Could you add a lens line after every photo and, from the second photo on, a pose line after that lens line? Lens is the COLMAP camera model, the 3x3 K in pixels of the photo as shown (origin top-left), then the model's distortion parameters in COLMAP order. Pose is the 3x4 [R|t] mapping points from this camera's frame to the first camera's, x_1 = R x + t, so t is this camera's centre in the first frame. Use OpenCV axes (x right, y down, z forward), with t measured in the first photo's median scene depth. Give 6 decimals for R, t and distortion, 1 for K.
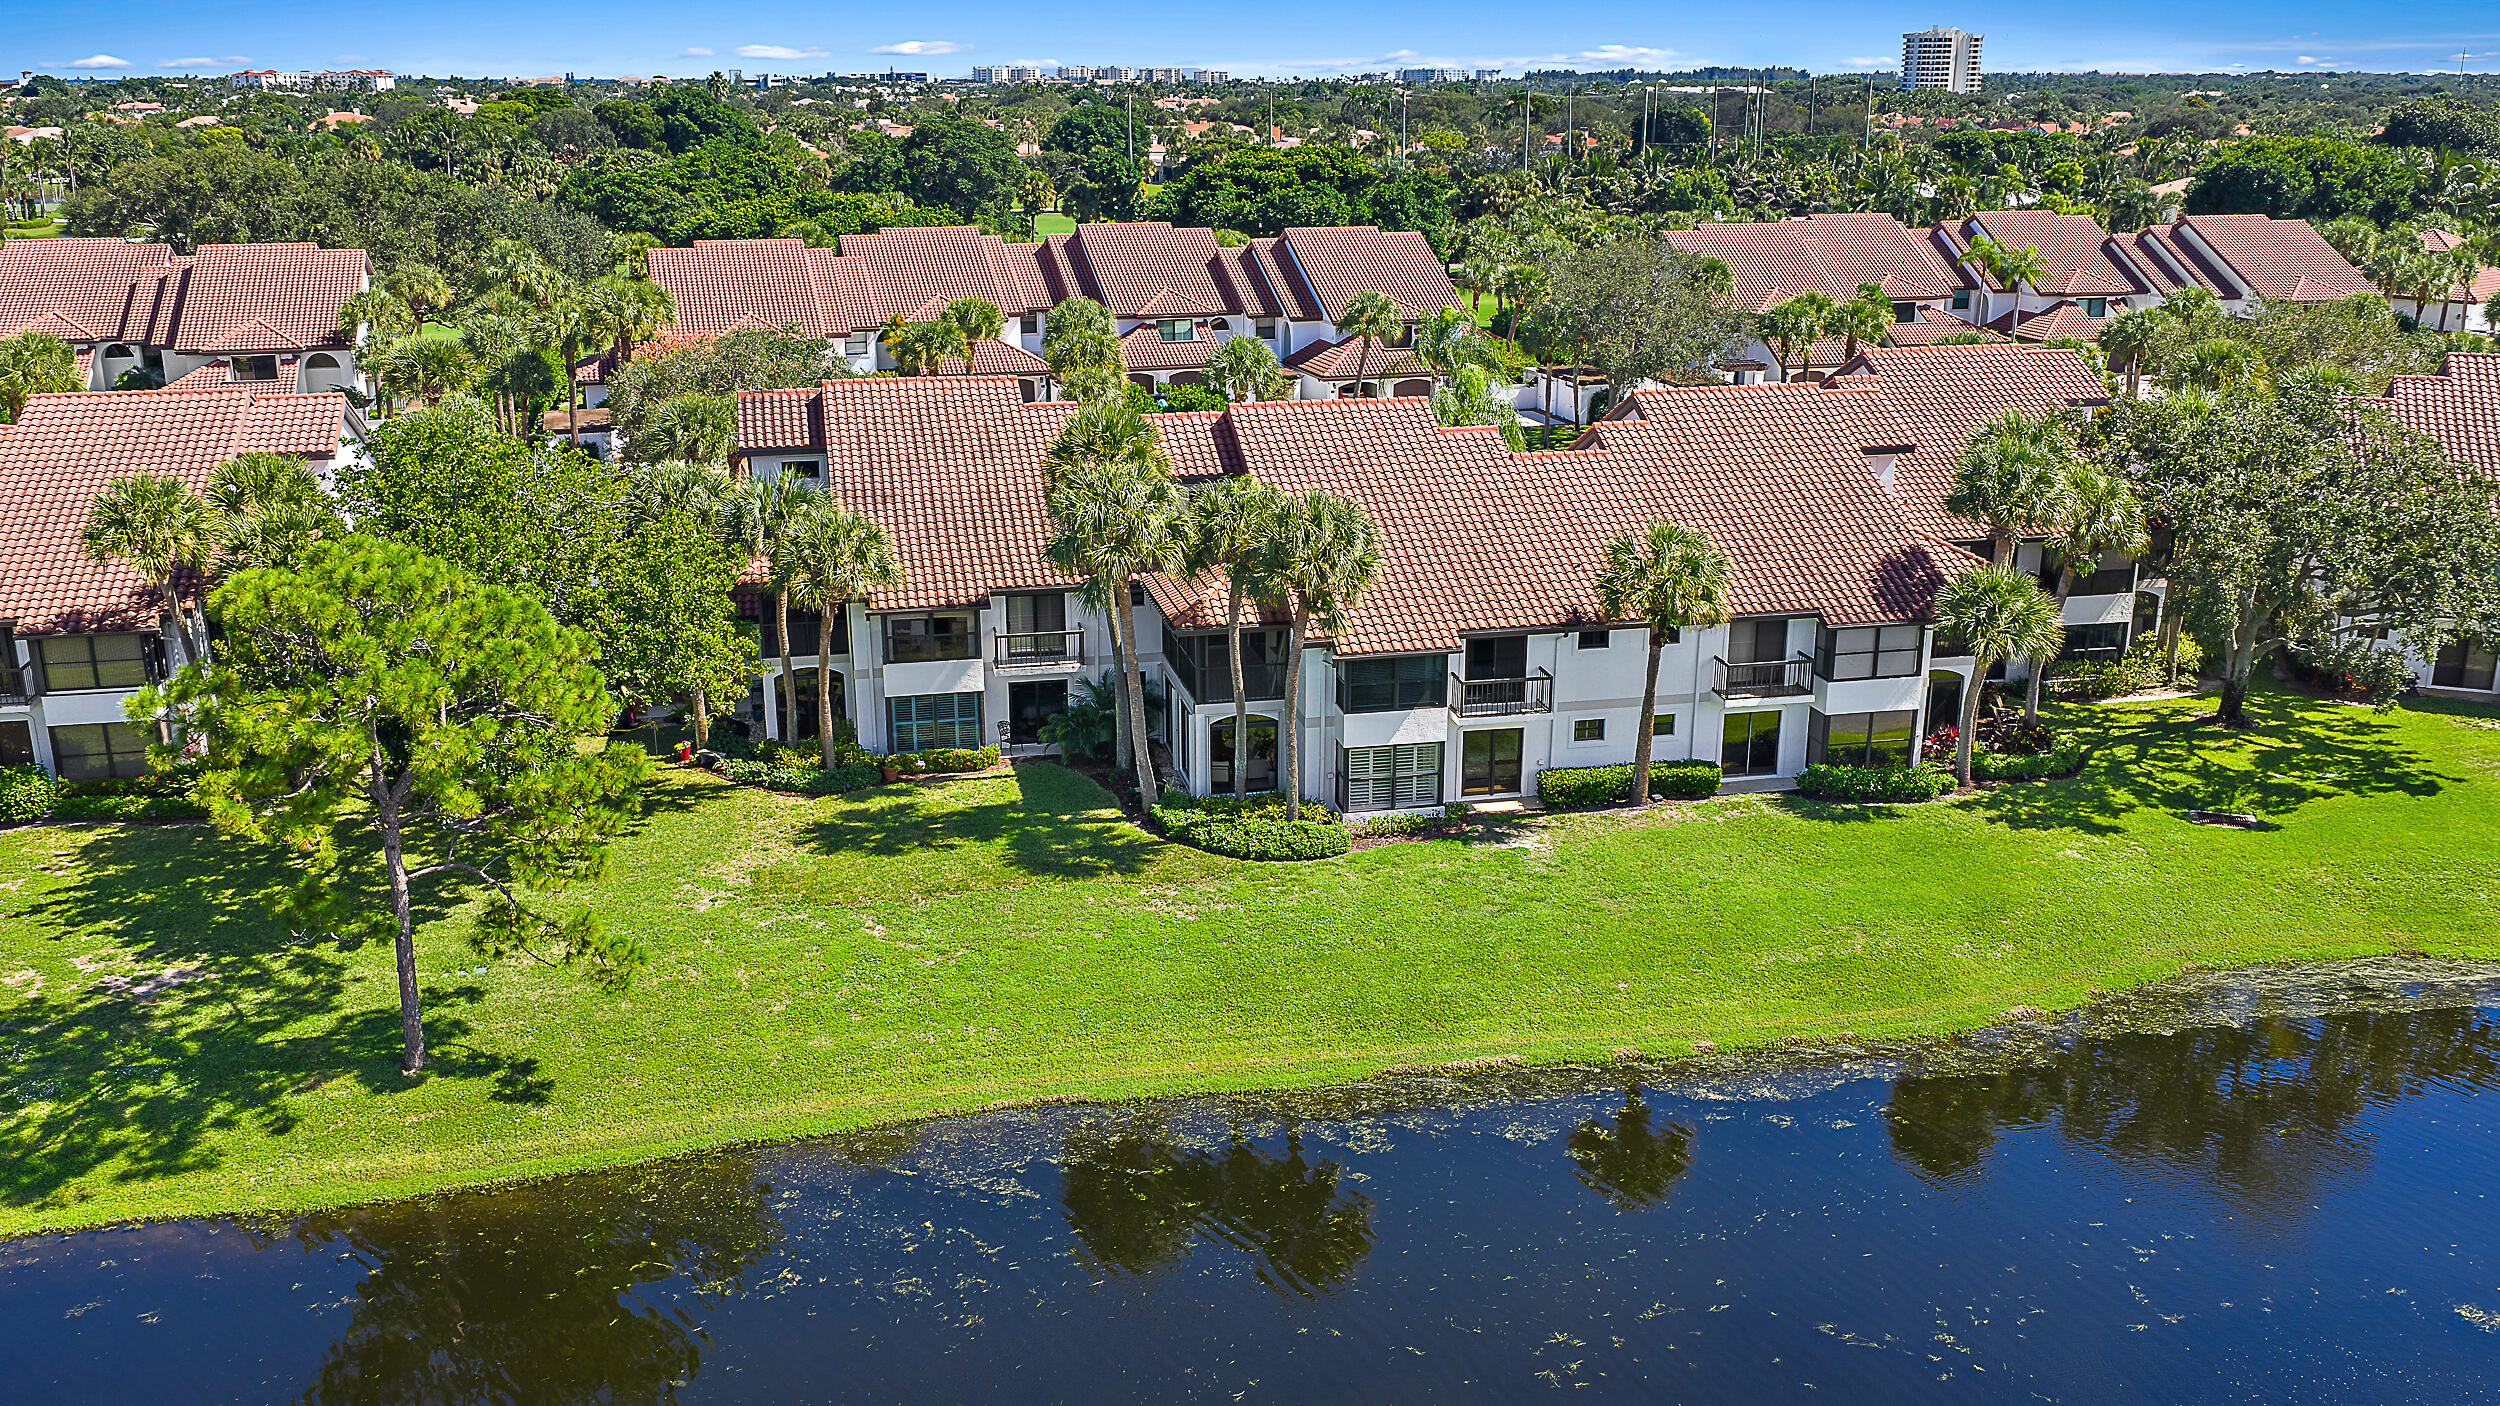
lens RADIAL K [[2078.6, 0, 1305.2], [0, 2078.6, 705.9], [0, 0, 1]] dist [0.005439, 0.000645]
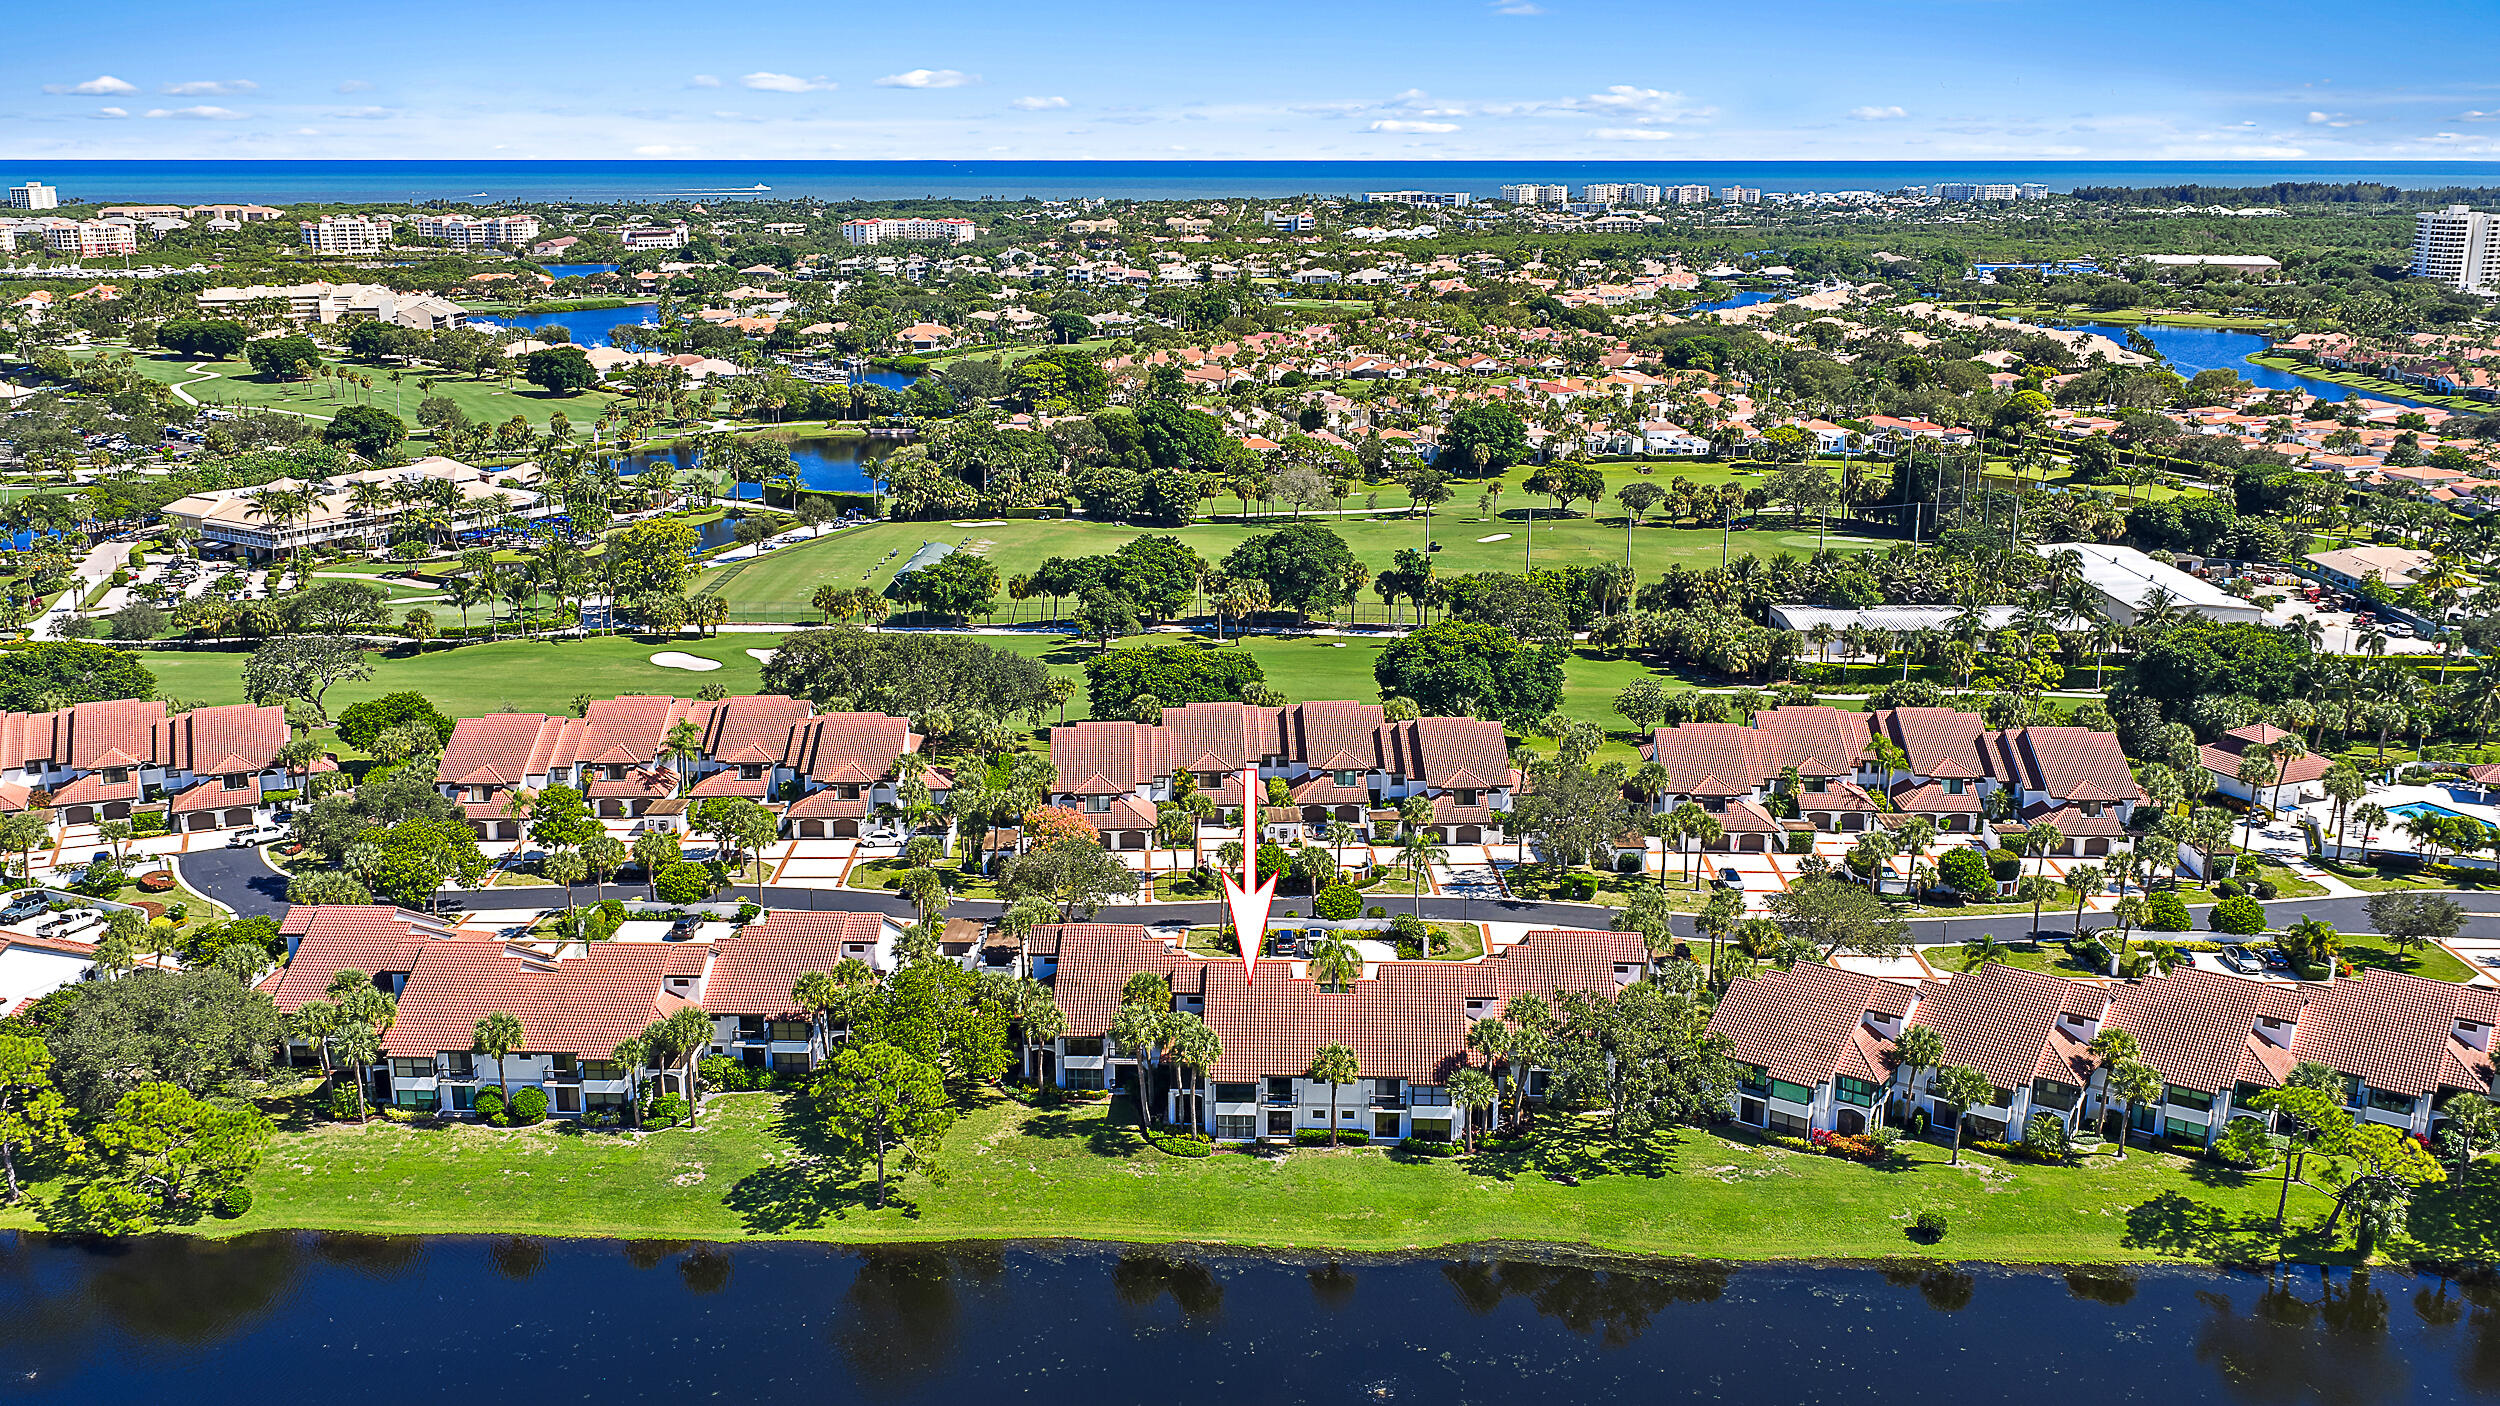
lens RADIAL K [[2037.9, 0, 1257.1], [0, 2037.9, 709.3], [0, 0, 1]] dist [0.032582, -0.056233]
pose [[0.965375, 0.057834, -0.254375, 0.684399], [-0.071171, 0.996514, -0.043536, -0.375898], [0.250971, 0.060133, 0.966125, -1.494058]]
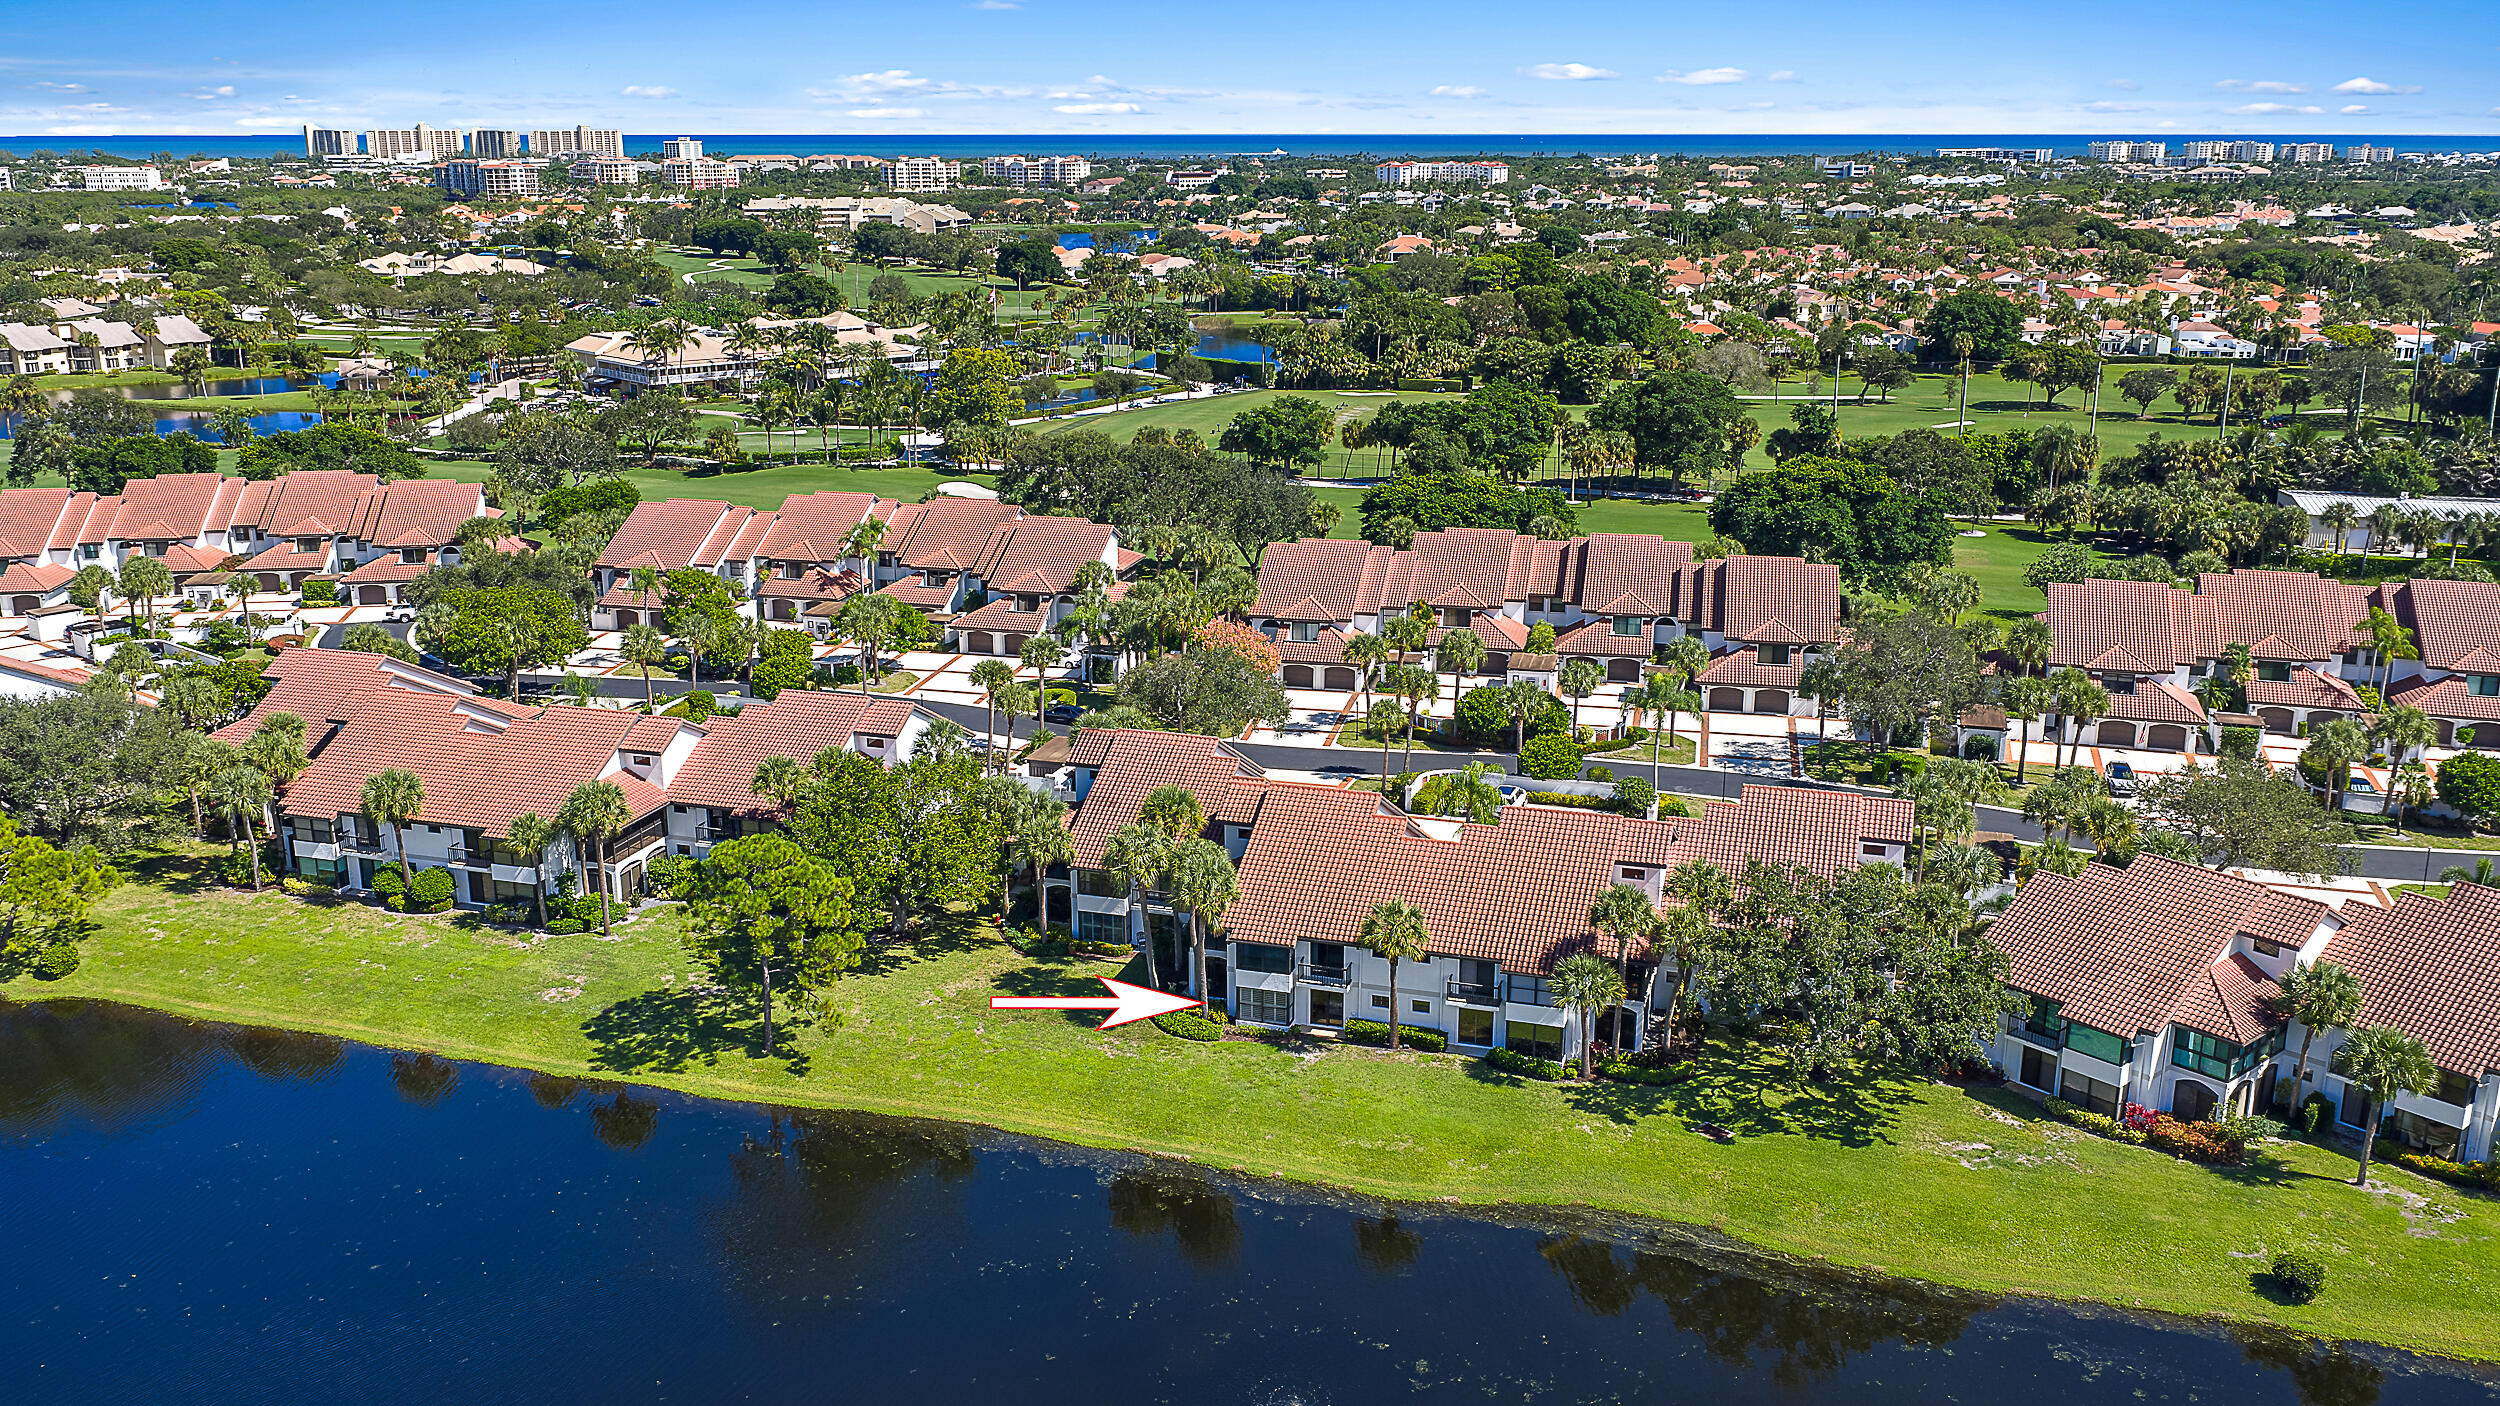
lens RADIAL K [[2037.9, 0, 1257.1], [0, 2037.9, 709.3], [0, 0, 1]] dist [0.032582, -0.056233]
pose [[0.867735, 0.130124, -0.479691, 0.873104], [-0.145114, 0.989397, 0.005887, -0.237561], [0.475371, 0.064502, 0.877418, -0.624885]]
